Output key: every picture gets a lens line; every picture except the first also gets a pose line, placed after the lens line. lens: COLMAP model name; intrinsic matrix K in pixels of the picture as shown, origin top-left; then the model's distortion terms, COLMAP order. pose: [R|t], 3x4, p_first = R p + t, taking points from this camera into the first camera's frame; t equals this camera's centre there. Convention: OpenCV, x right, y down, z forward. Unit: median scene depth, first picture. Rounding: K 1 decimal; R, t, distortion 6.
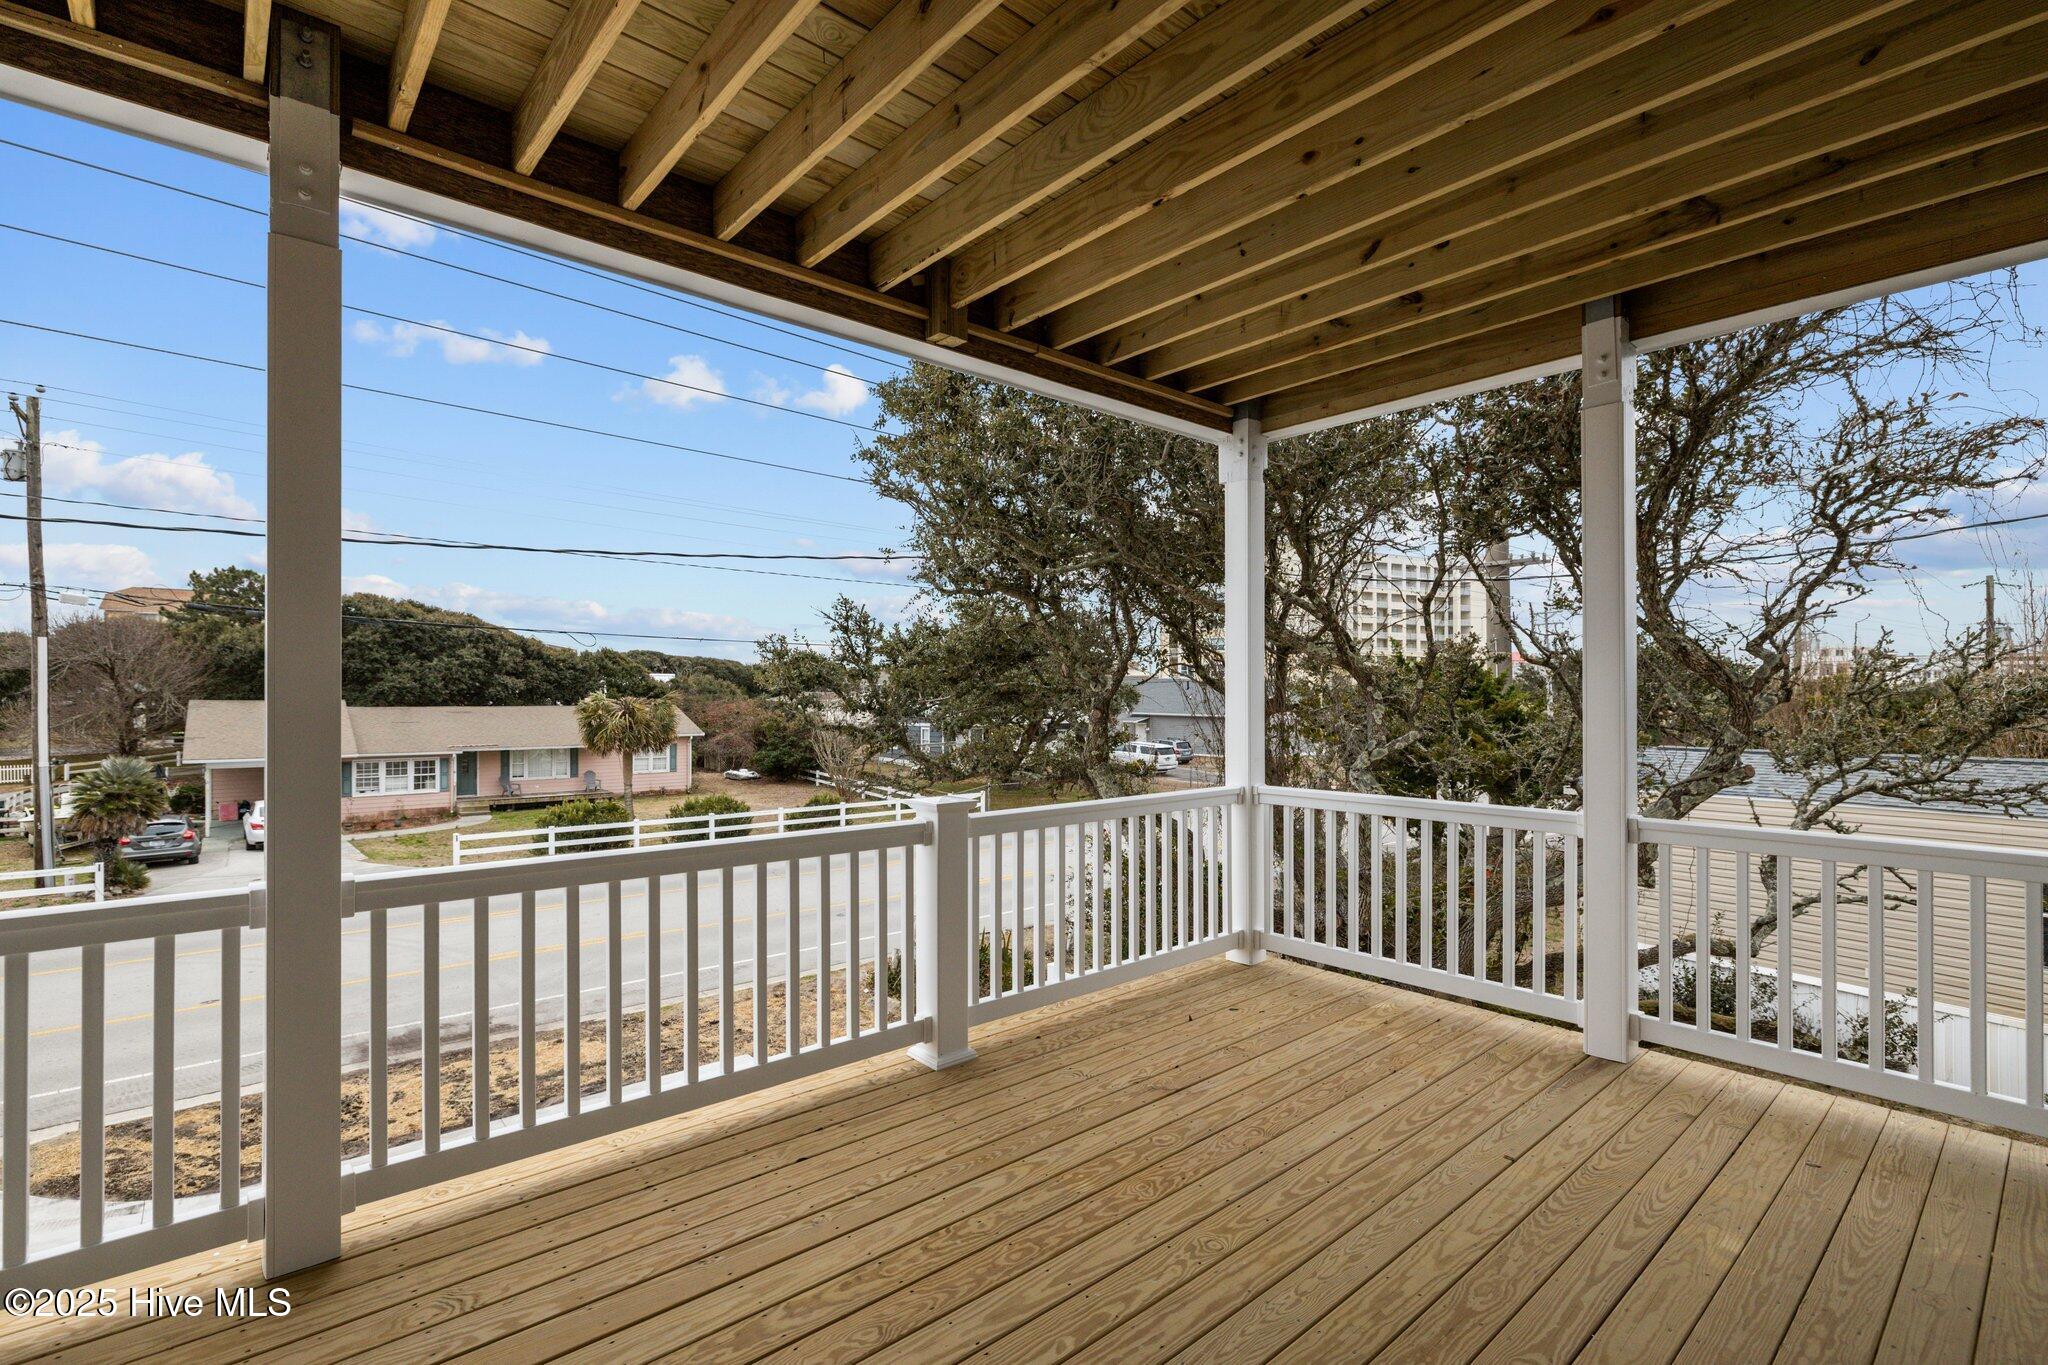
lens RADIAL K [[928.7, 0, 1018.5], [0, 928.7, 689.4], [0, 0, 1]] dist [0.002336, 0.000280]
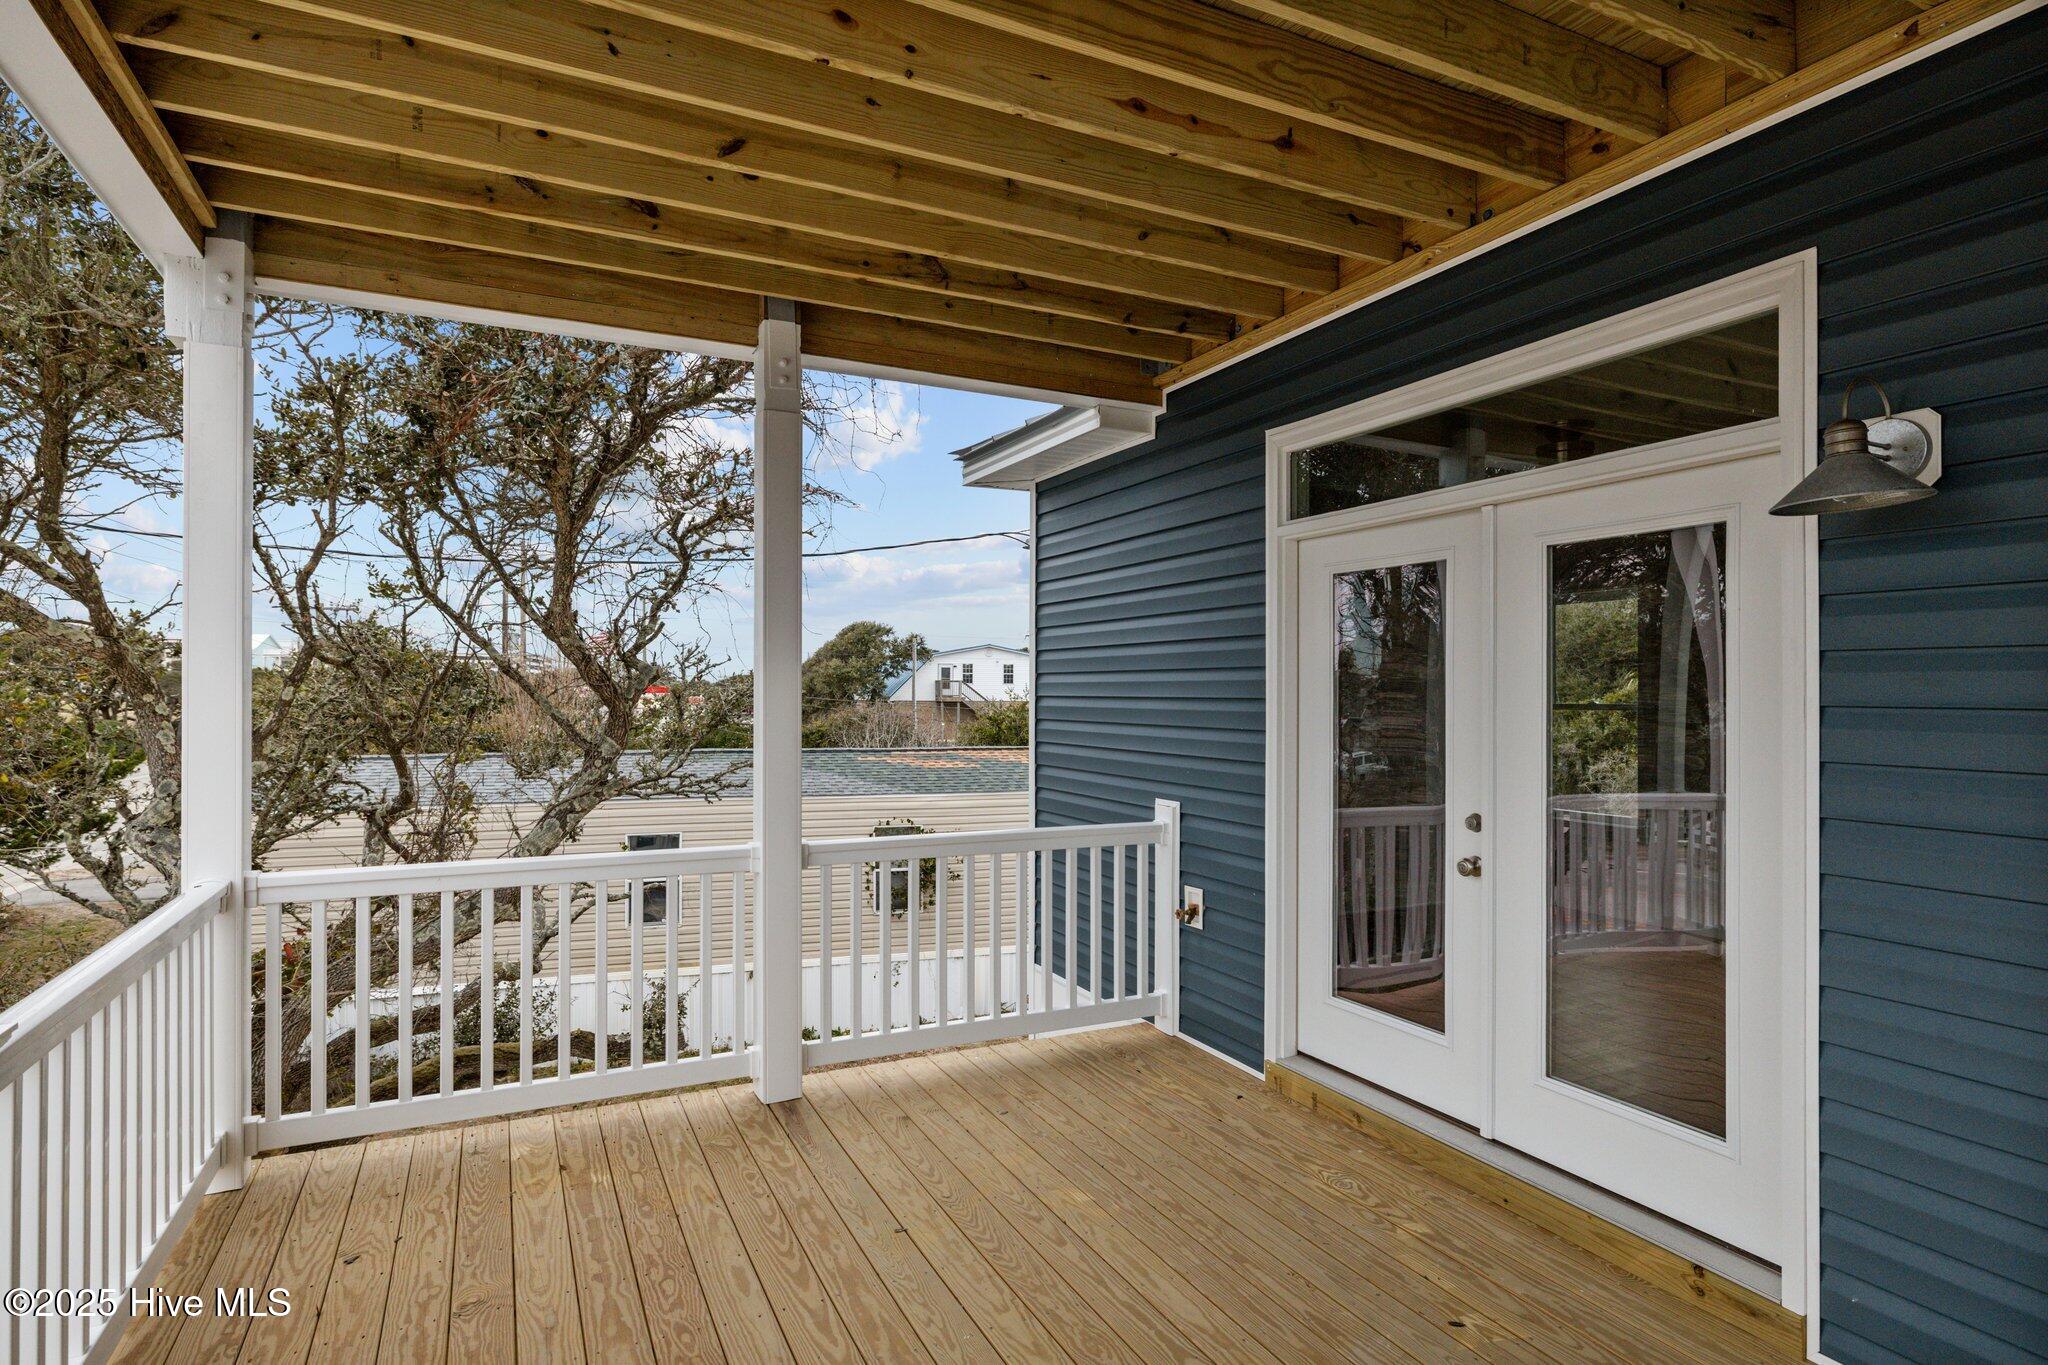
lens RADIAL K [[1082.7, 0, 1024.0], [0, 1082.7, 682.5], [0, 0, 1]] dist [-0.002056, -0.000122]
pose [[0.258326, 0.010171, 0.966004, -0.379716], [-0.009375, 0.999924, -0.008021, -0.022972], [-0.966012, -0.006985, 0.258401, 0.485980]]
